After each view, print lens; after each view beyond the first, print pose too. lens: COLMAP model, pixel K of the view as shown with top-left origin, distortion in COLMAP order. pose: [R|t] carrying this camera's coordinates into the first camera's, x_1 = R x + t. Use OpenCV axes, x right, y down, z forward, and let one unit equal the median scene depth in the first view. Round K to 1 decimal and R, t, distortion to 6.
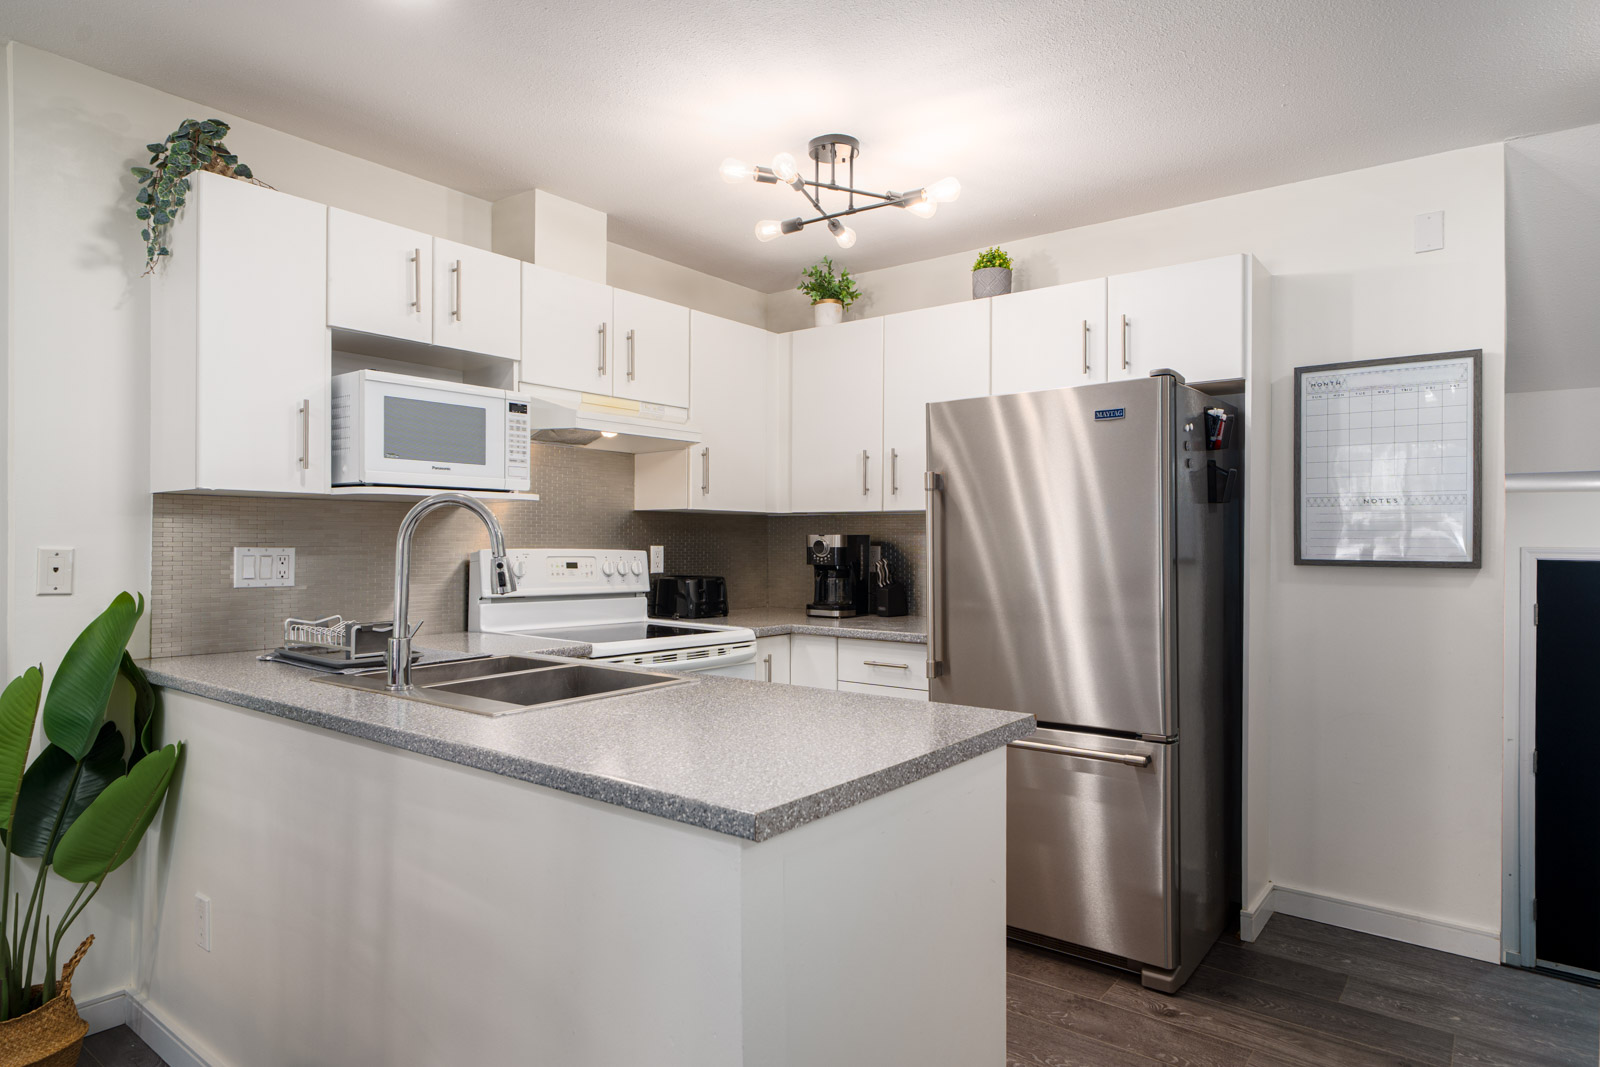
lens RADIAL K [[879.4, 0, 833.8], [0, 879.4, 543.5], [0, 0, 1]] dist [-0.003826, 0.001434]
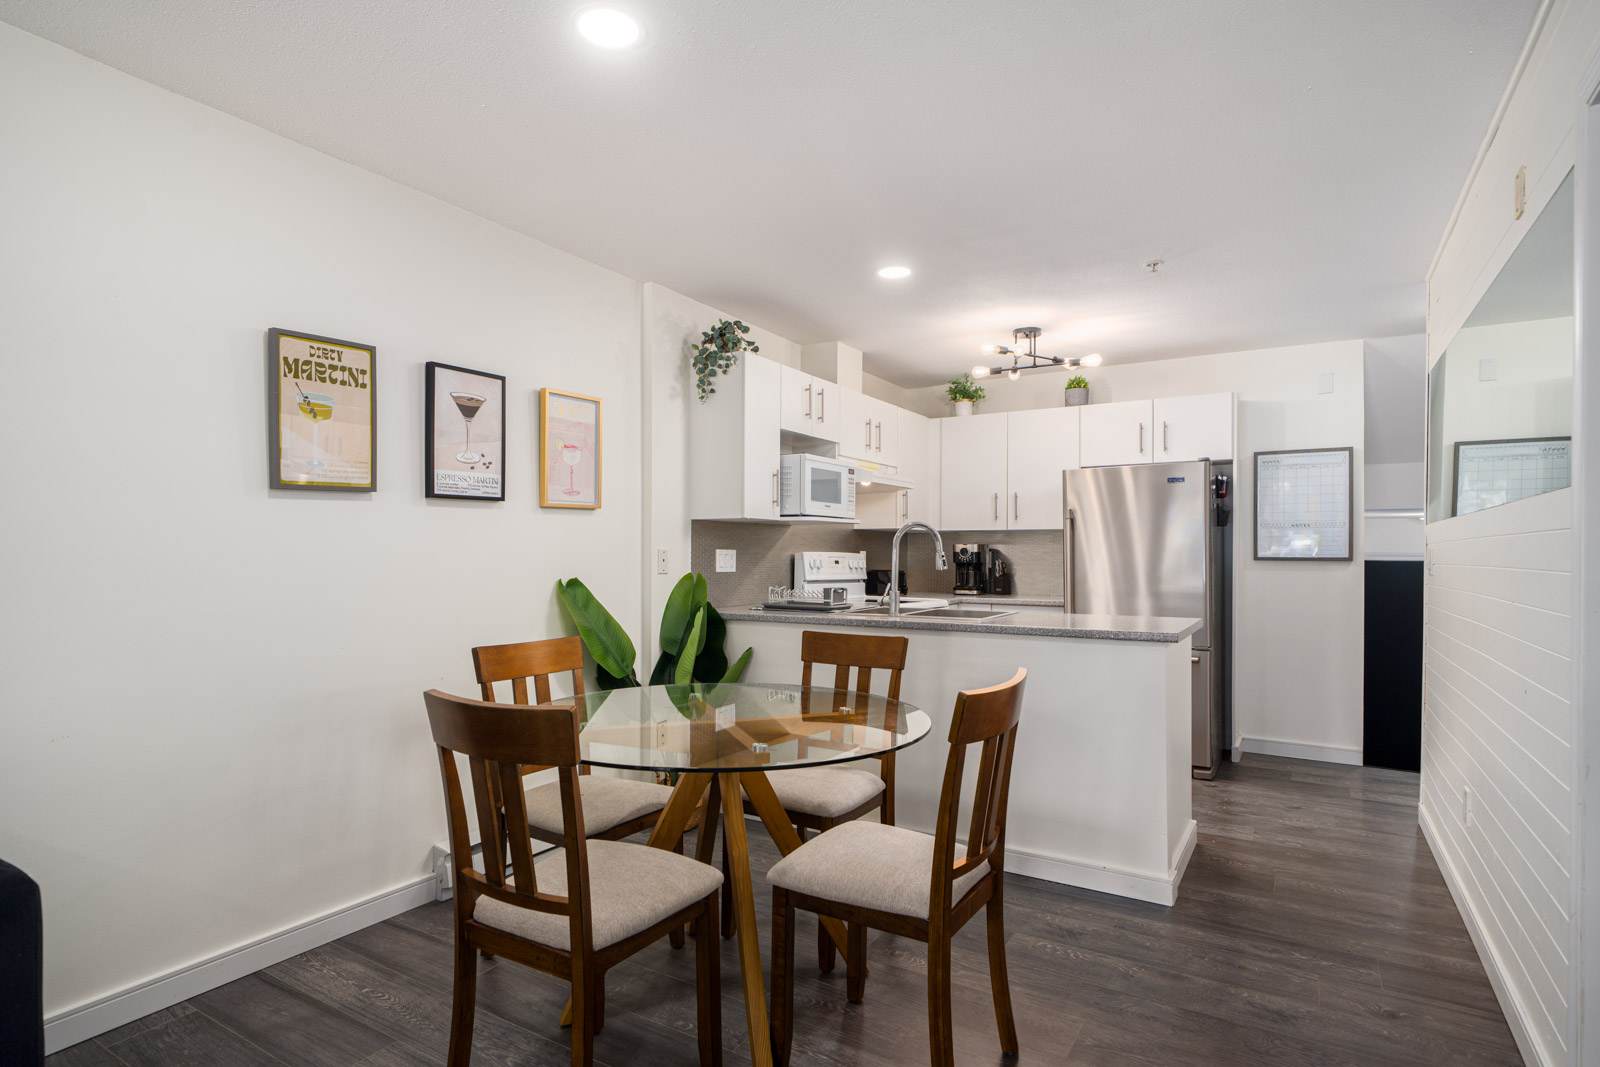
lens RADIAL K [[835.9, 0, 768.8], [0, 835.9, 557.0], [0, 0, 1]] dist [-0.009745, -0.001133]
pose [[0.995220, -0.000630, 0.097653, -0.664783], [0.000766, 0.999999, -0.001363, 0.019777], [-0.097652, 0.001431, 0.995220, -0.639730]]
